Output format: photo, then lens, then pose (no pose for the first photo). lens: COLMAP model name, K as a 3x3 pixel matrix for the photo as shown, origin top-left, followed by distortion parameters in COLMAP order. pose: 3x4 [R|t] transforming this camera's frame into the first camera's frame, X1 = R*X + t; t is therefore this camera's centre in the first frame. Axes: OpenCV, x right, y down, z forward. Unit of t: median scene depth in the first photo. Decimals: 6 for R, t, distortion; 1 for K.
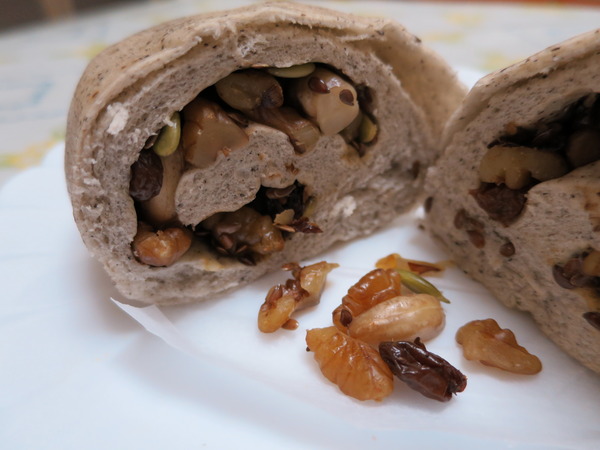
lens RADIAL K [[436.5, 0, 299.0], [0, 436.5, 220.3], [0, 0, 1]] dist [-0.022288, 0.002848]
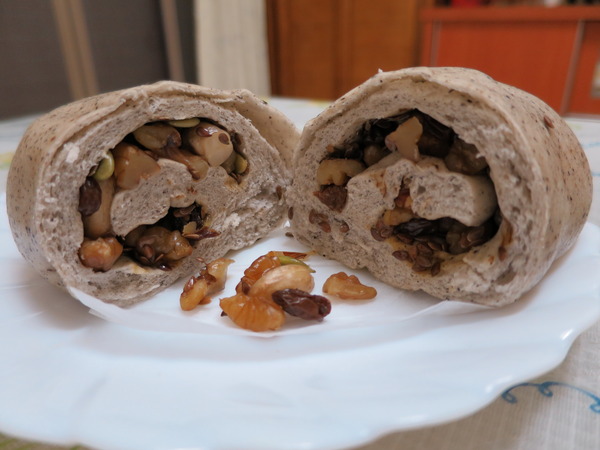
lens RADIAL K [[436.5, 0, 298.9], [0, 436.5, 228.6], [0, 0, 1]] dist [-0.022288, 0.002848]
pose [[0.951225, -0.120424, 0.284023, -0.108794], [0.169774, 0.973054, -0.156024, 0.297276], [-0.257580, 0.196633, 0.946038, -0.421591]]
